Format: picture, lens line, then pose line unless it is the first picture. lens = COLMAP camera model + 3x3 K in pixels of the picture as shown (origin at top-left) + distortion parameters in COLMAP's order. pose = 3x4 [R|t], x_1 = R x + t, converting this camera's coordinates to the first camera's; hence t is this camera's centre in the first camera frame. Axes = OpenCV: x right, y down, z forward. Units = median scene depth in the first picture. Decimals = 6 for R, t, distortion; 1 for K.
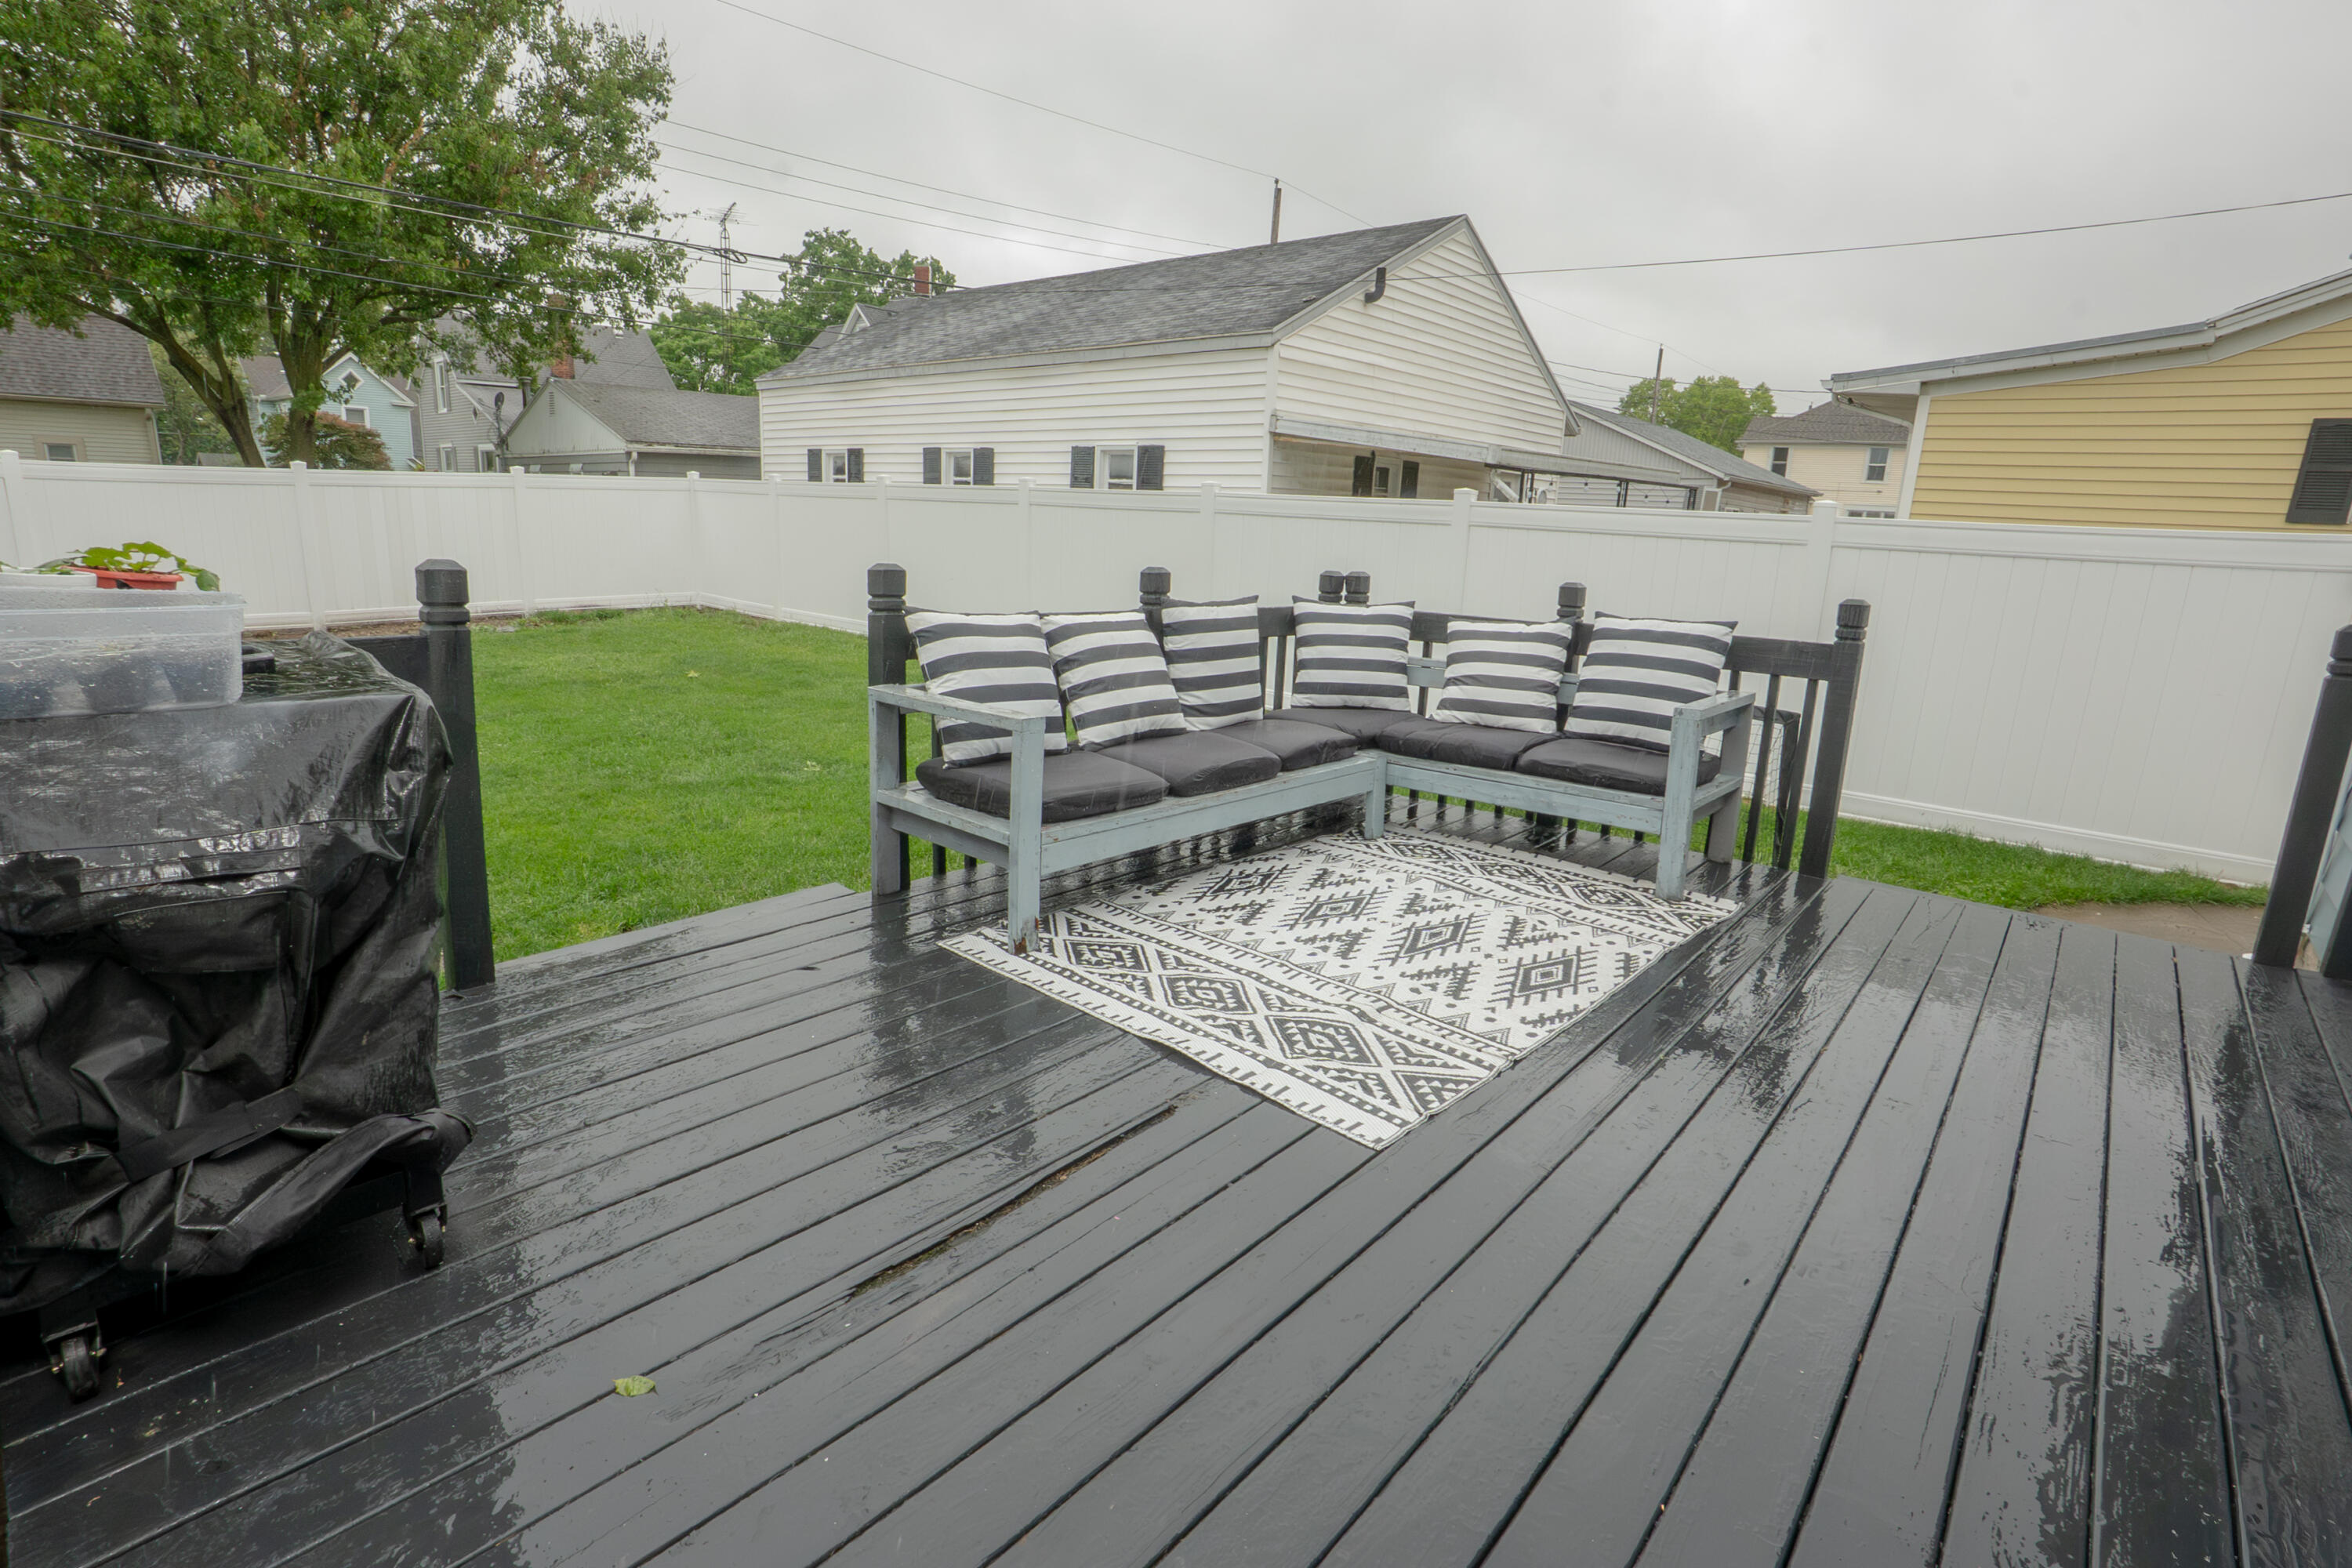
lens RADIAL K [[1047.2, 0, 1150.3], [0, 1047.2, 769.0], [0, 0, 1]] dist [-0.060505, 0.021499]
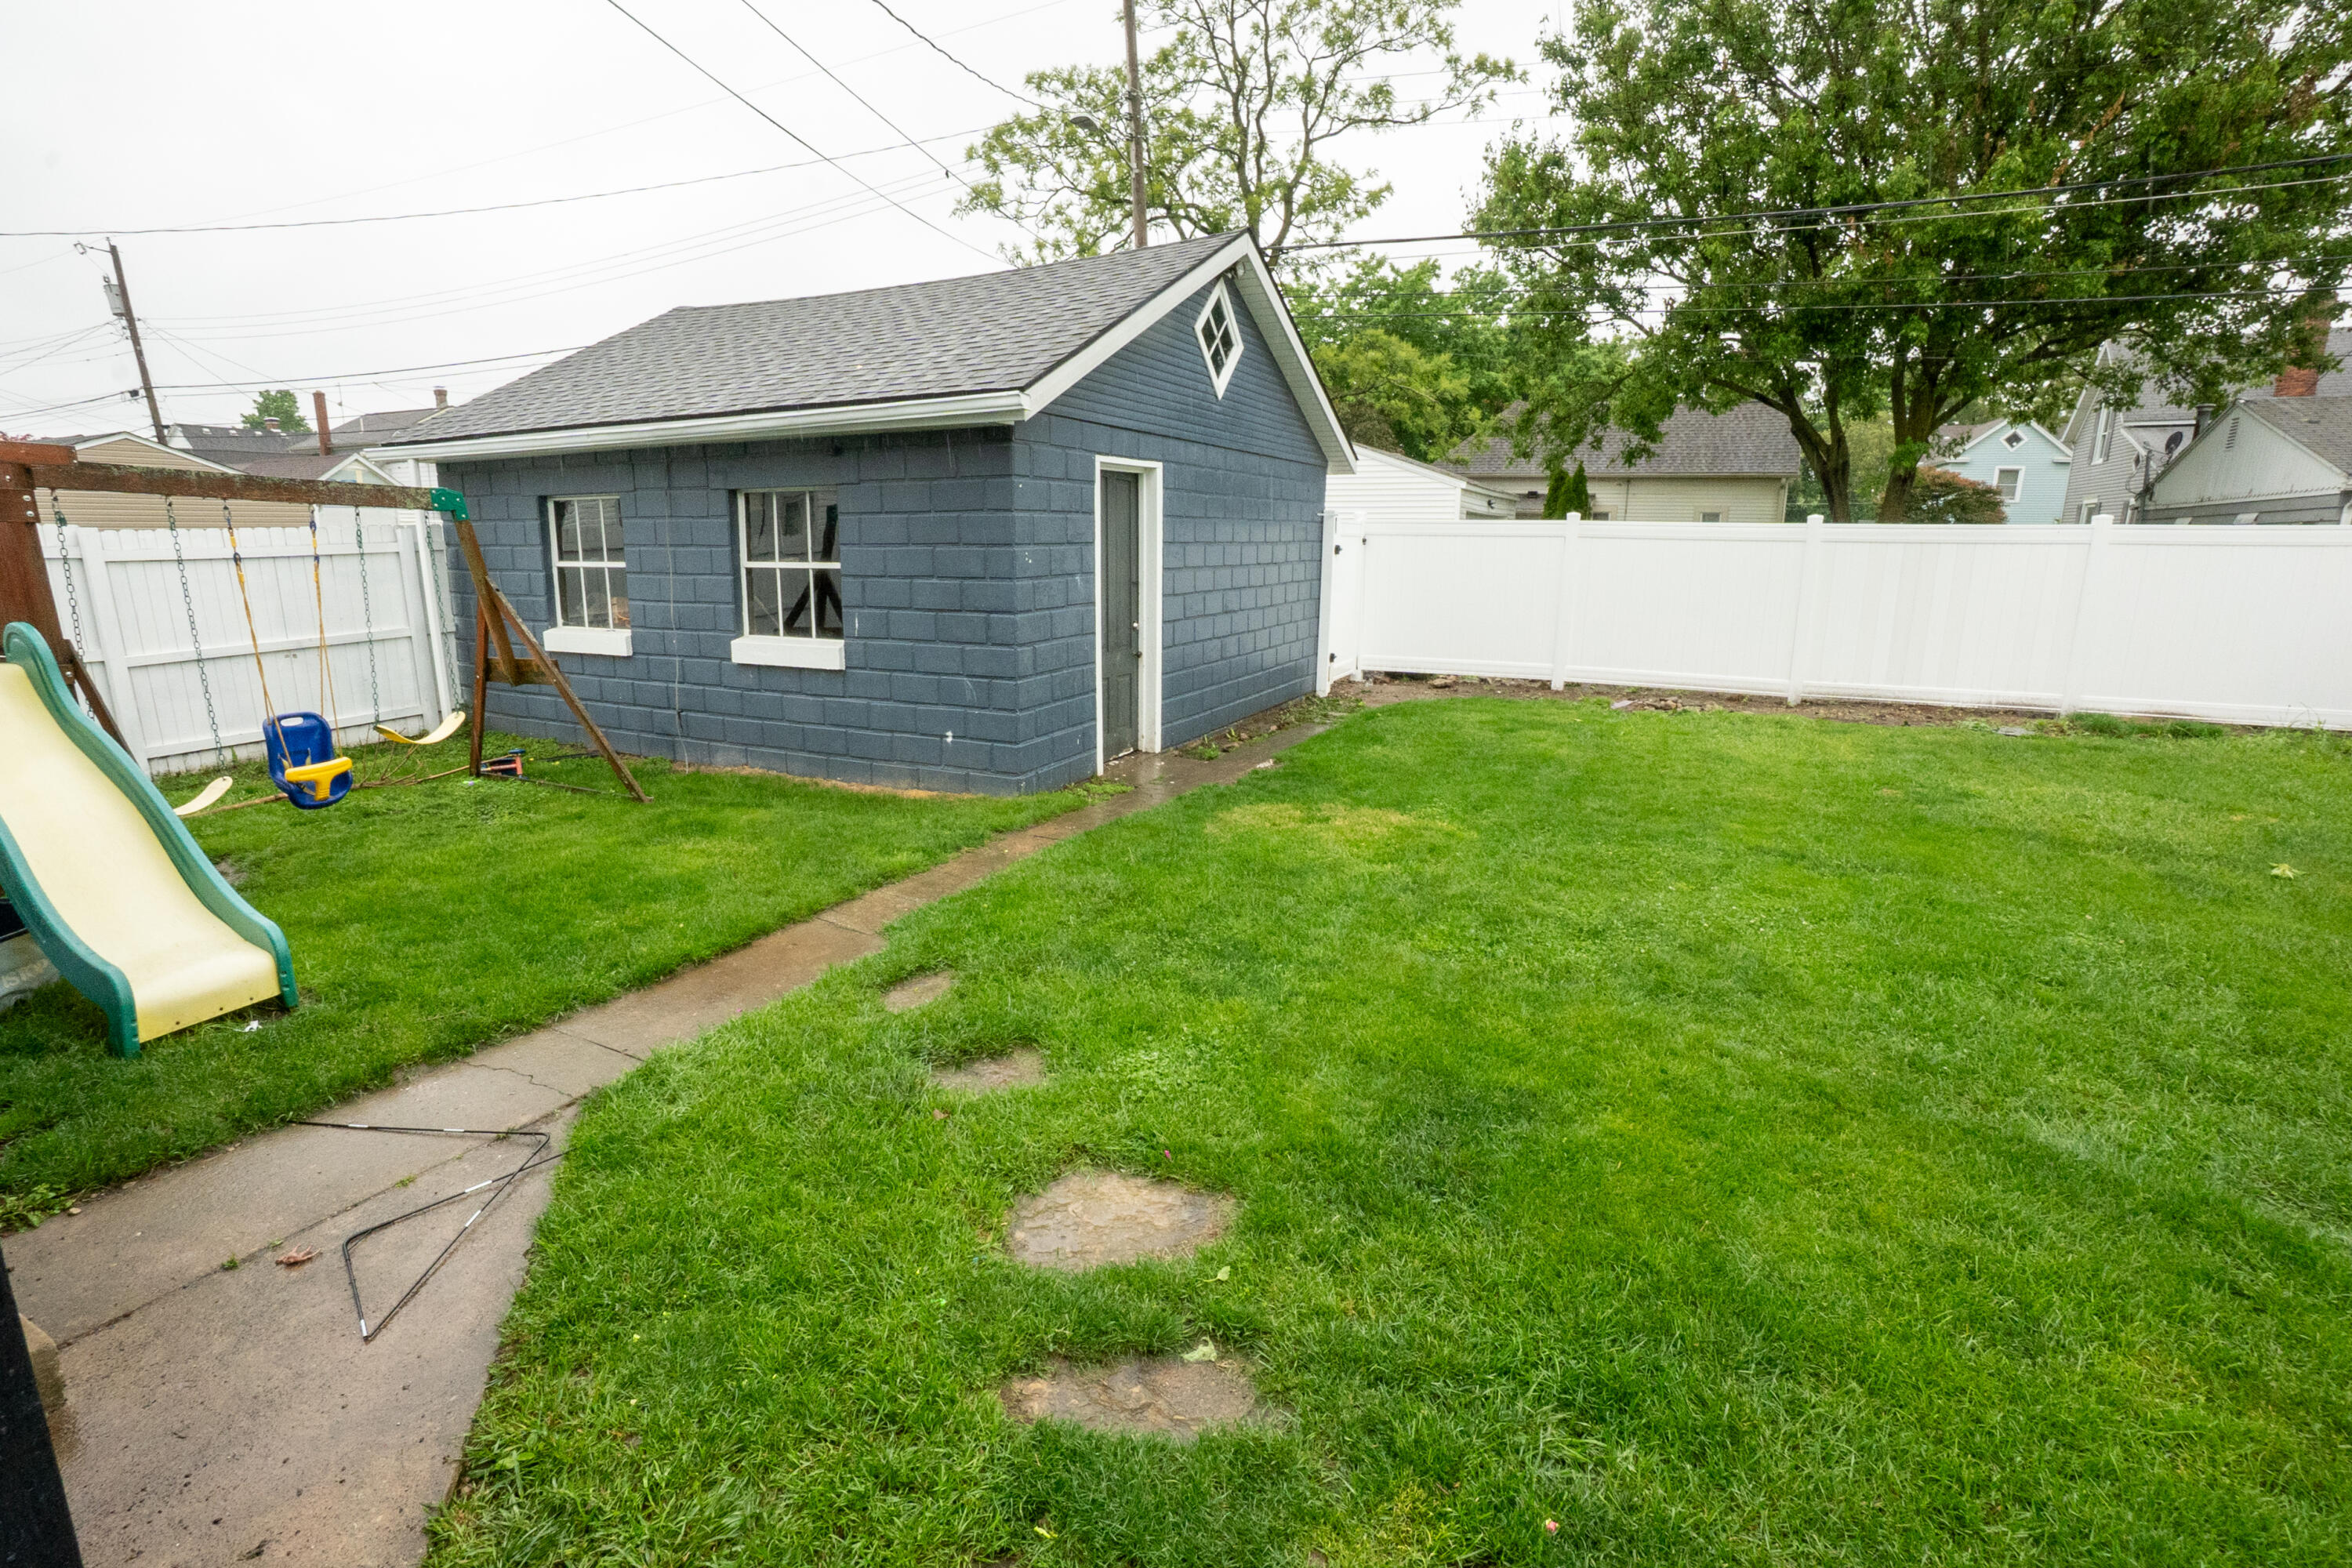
lens RADIAL K [[1047.2, 0, 1150.3], [0, 1047.2, 769.0], [0, 0, 1]] dist [-0.060505, 0.021499]
pose [[0.236851, 0.181722, -0.954400, -0.040052], [-0.237434, 0.963391, 0.124510, -0.032714], [0.942086, 0.197116, 0.271327, 0.131652]]
